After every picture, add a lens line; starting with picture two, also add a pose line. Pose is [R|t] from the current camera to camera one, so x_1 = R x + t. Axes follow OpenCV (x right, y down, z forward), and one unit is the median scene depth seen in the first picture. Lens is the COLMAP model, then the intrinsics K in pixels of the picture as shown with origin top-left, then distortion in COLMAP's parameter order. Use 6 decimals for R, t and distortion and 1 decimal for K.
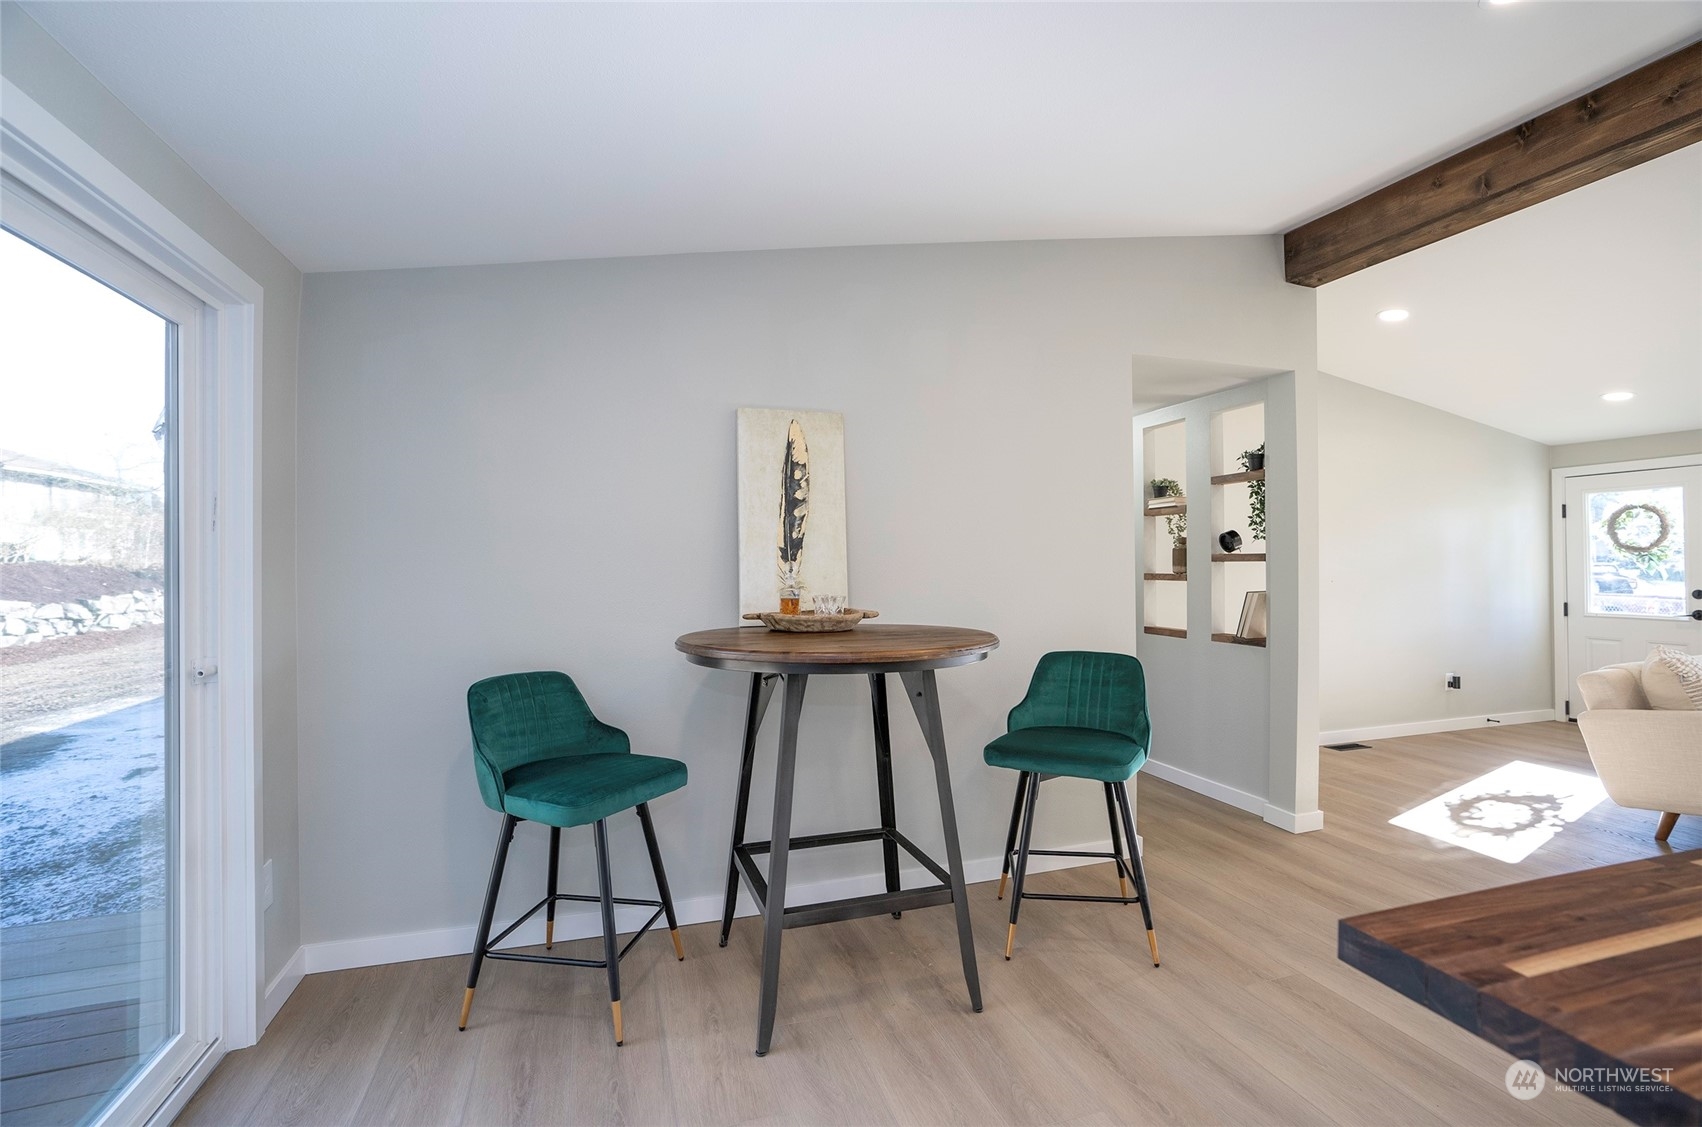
lens RADIAL K [[789.9, 0, 854.8], [0, 789.9, 559.5], [0, 0, 1]] dist [-0.062700, 0.029755]
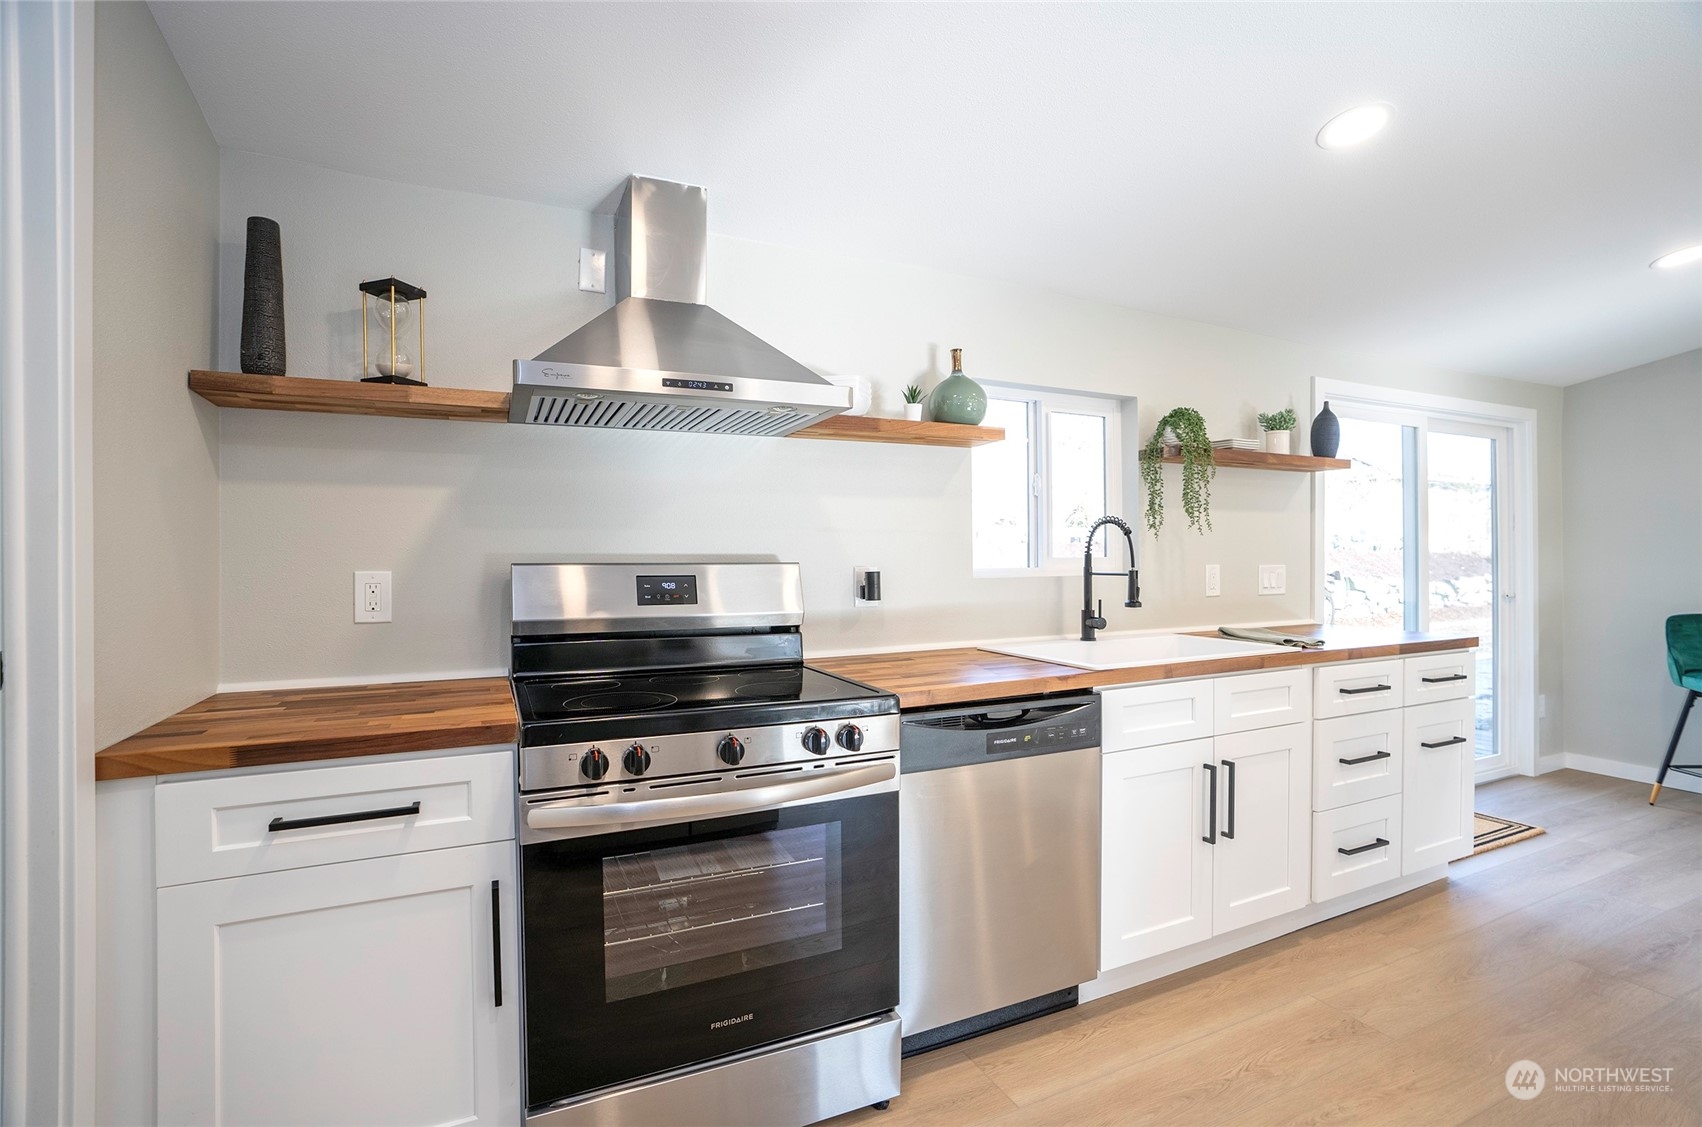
lens RADIAL K [[789.9, 0, 854.8], [0, 789.9, 559.5], [0, 0, 1]] dist [-0.062700, 0.029755]
pose [[0.125709, 0.003847, -0.992060, 0.544427], [0.011732, 0.999917, 0.005364, 0.005495], [0.991998, -0.012313, 0.125654, -0.565576]]
